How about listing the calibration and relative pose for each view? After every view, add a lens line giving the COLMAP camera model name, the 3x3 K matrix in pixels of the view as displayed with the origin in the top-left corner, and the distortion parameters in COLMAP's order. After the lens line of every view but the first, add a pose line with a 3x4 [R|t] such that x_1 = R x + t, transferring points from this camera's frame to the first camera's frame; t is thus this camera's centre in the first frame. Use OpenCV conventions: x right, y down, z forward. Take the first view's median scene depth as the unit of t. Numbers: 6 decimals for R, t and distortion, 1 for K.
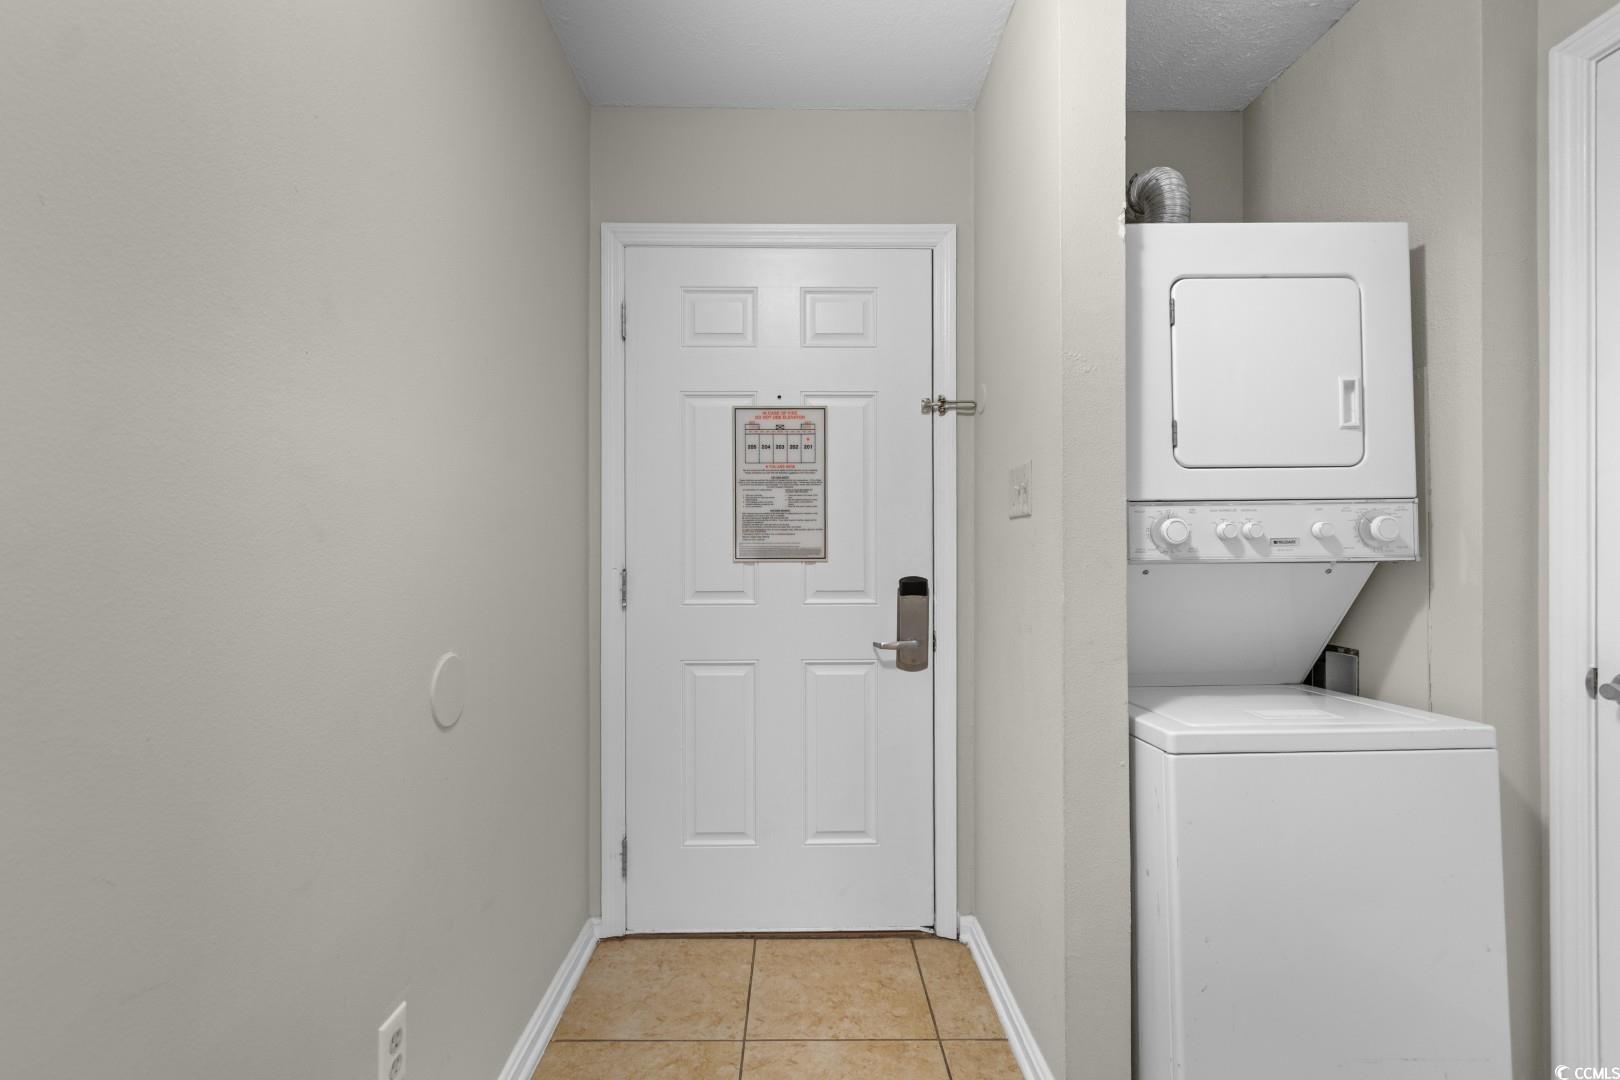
lens RADIAL K [[681.7, 0, 810.0], [0, 681.7, 540.0], [0, 0, 1]] dist [0.000715, -0.000044]
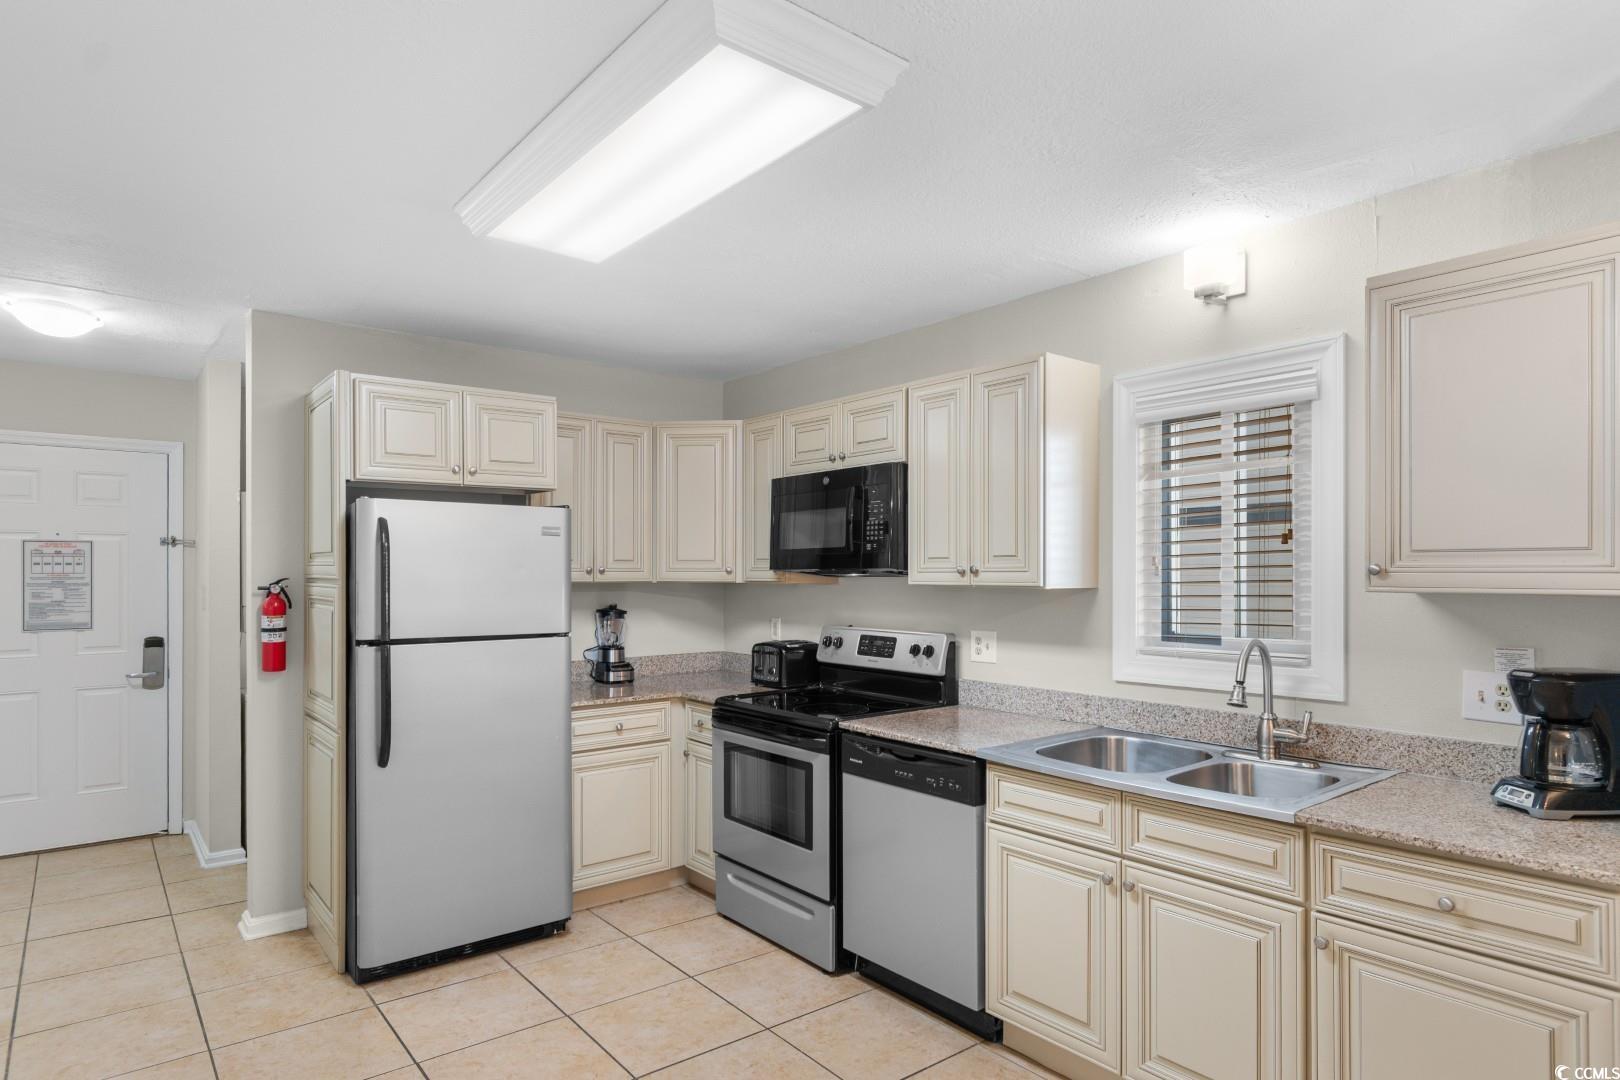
lens RADIAL K [[906.4, 0, 801.8], [0, 906.4, 570.8], [0, 0, 1]] dist [0.002692, -0.001584]
pose [[0.787454, 0.002270, 0.616369, 0.022038], [-0.002031, 0.999997, -0.001088, -0.120261], [-0.616370, -0.000395, 0.787457, -1.933922]]
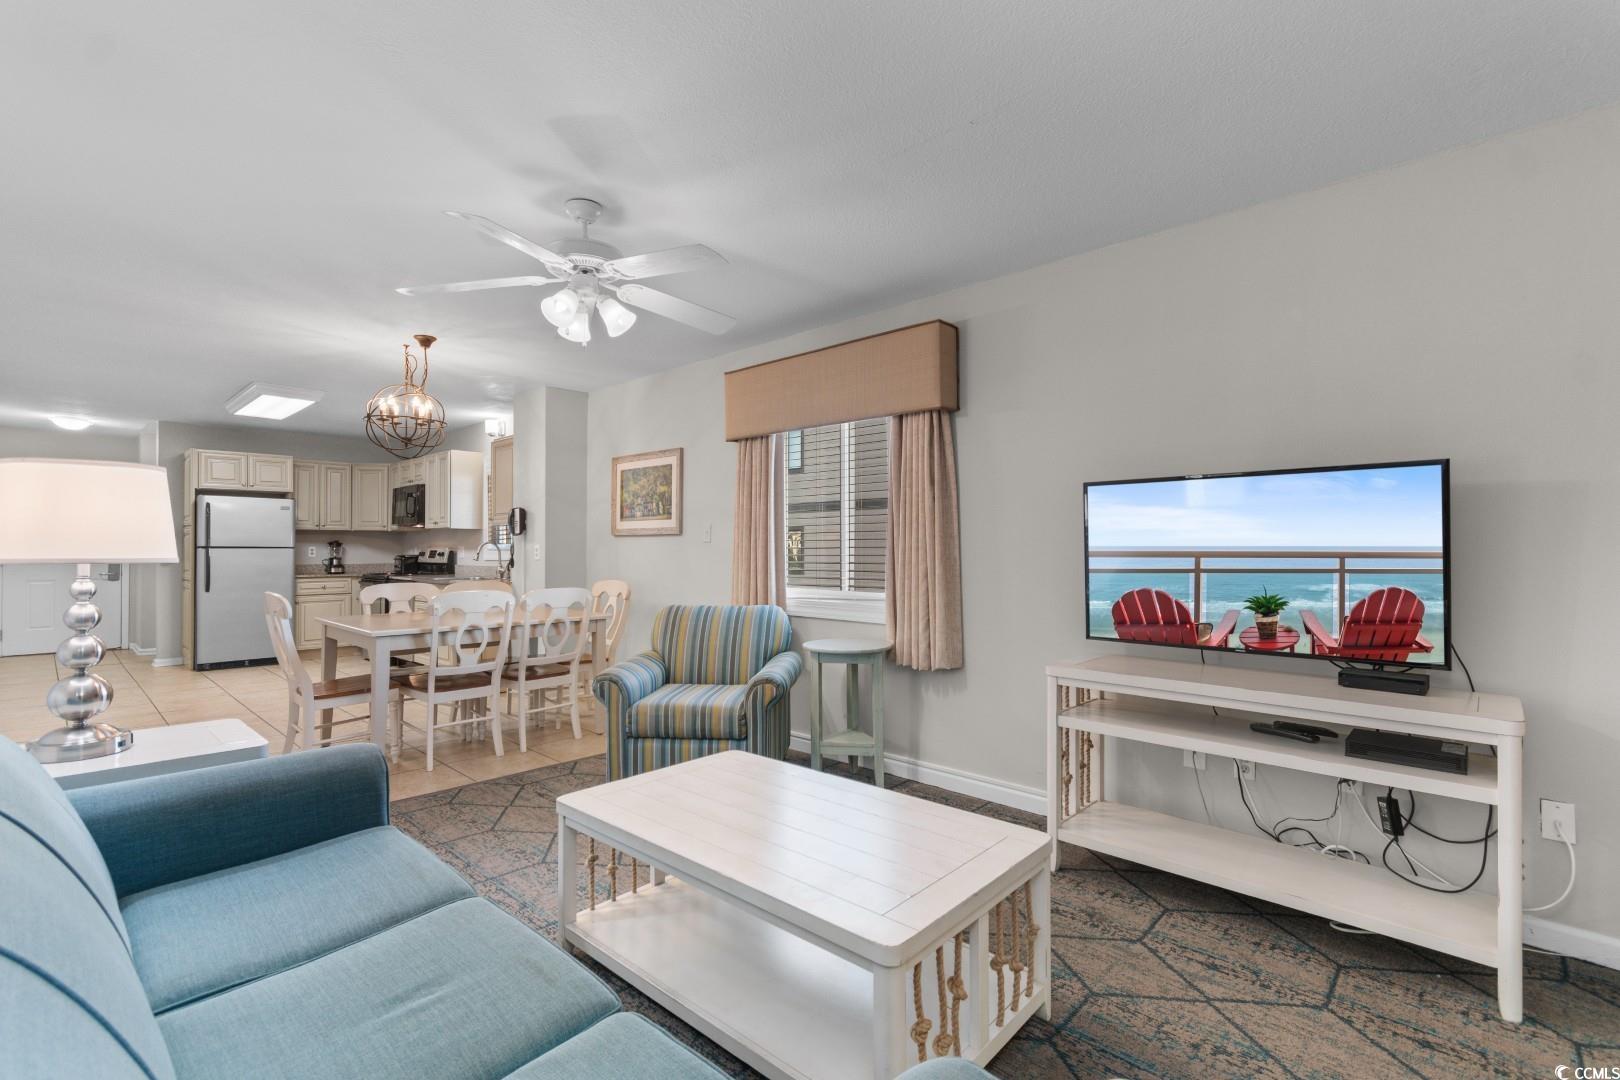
lens RADIAL K [[729.6, 0, 817.6], [0, 729.6, 545.4], [0, 0, 1]] dist [0.001674, 0.000910]
pose [[0.687497, 0.005166, 0.726169, -0.116372], [-0.001497, 0.999983, -0.005696, 0.007922], [-0.726186, 0.002829, 0.687492, -4.757588]]
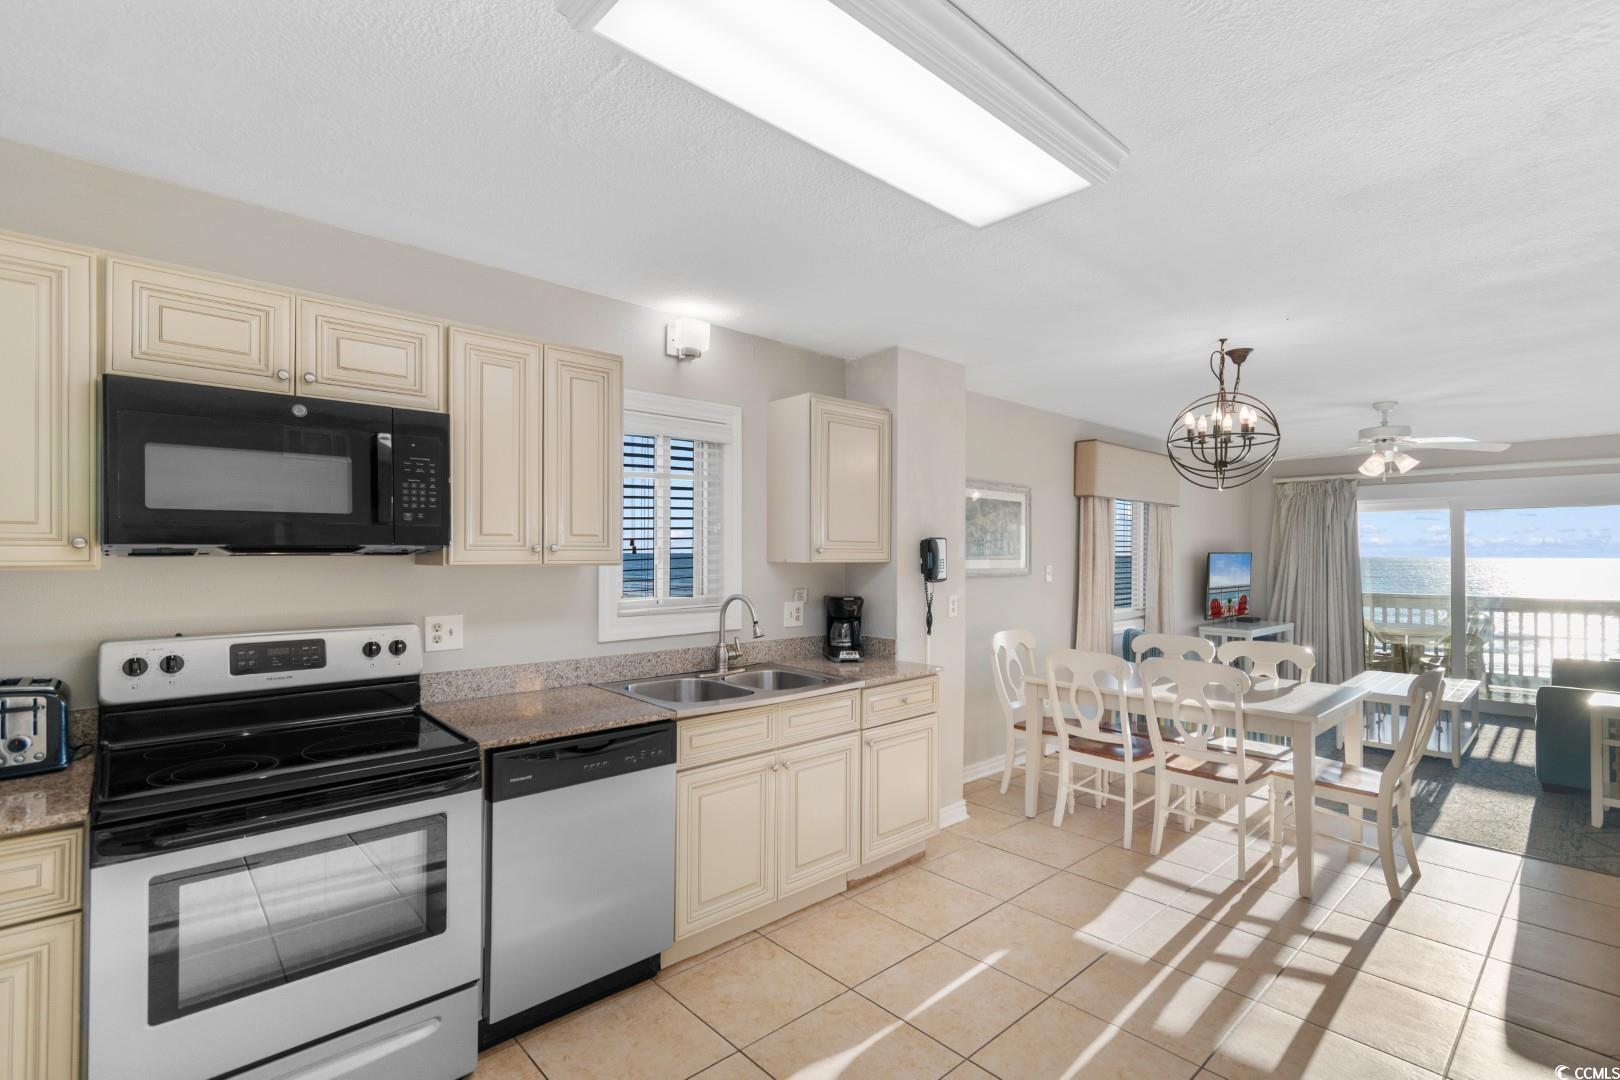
lens RADIAL K [[729.6, 0, 817.6], [0, 729.6, 545.4], [0, 0, 1]] dist [0.001674, 0.000910]
pose [[-0.665951, 0.003378, 0.745988, 0.005114], [-0.005721, 0.999937, -0.009636, -0.119785], [-0.745973, -0.010685, -0.665890, -0.409850]]
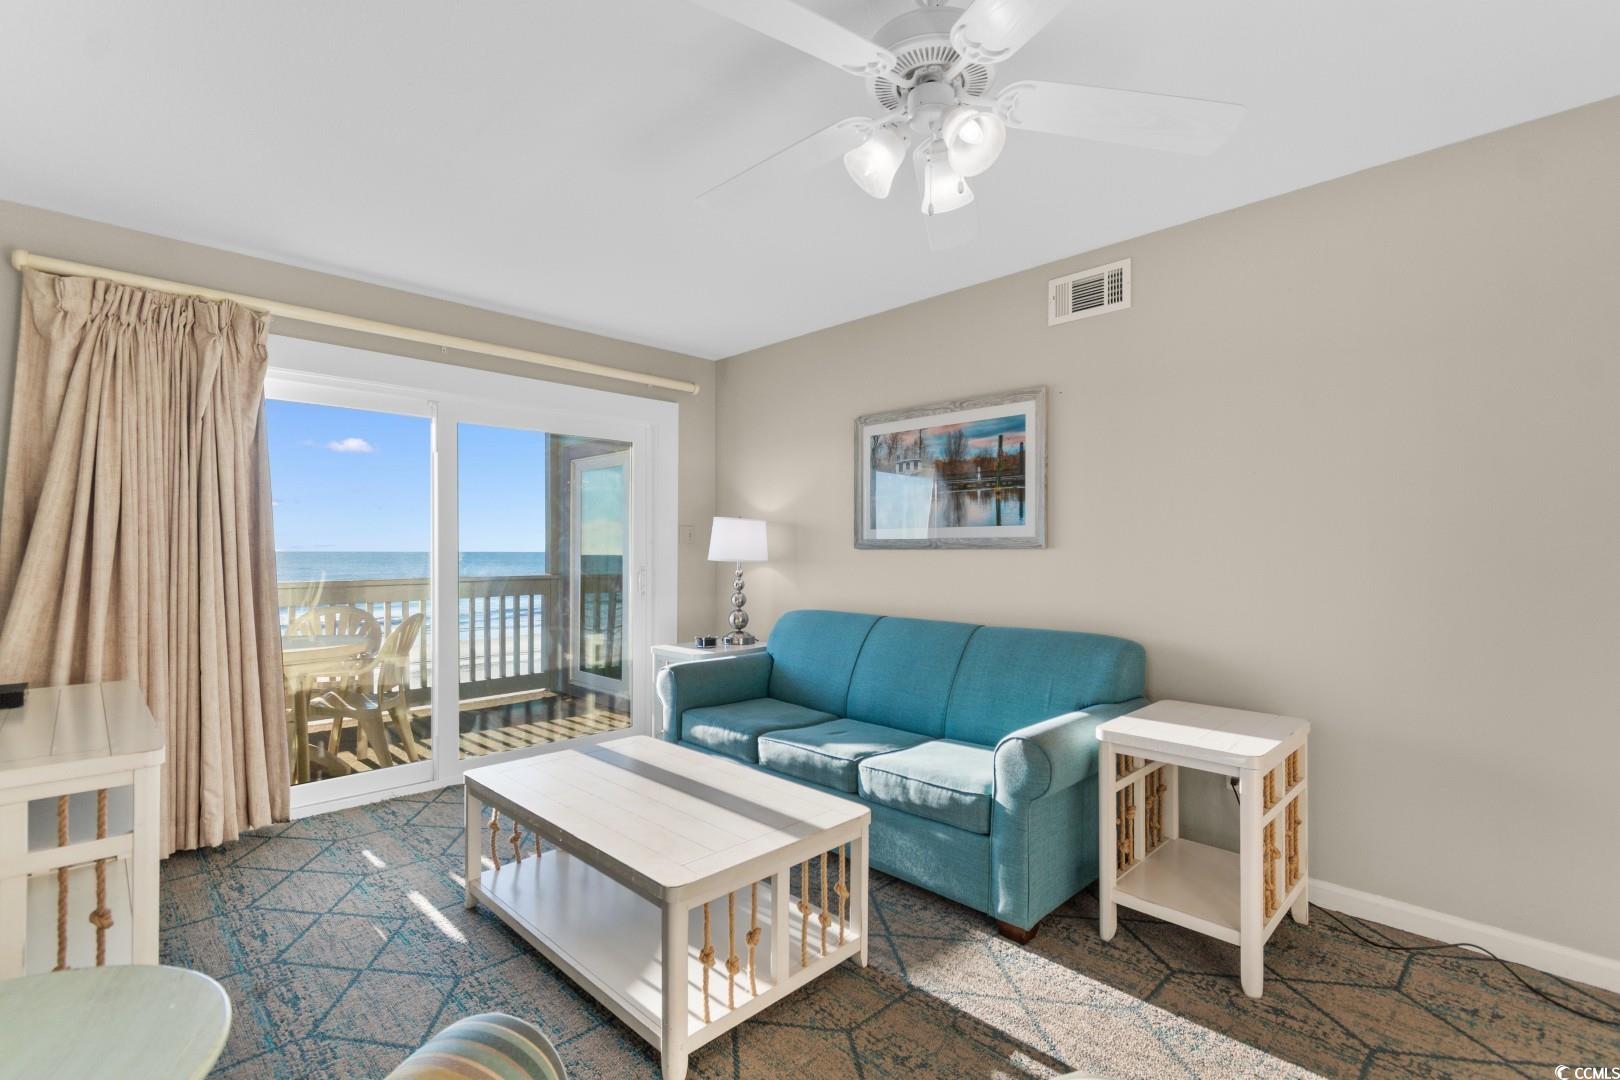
lens RADIAL K [[723.9, 0, 805.5], [0, 723.9, 555.2], [0, 0, 1]] dist [0.002873, -0.000250]
pose [[-0.720776, 0.007407, -0.693128, 1.229108], [0.002993, 0.999967, 0.007574, 0.005325], [0.693161, 0.003385, -0.720775, -3.040458]]
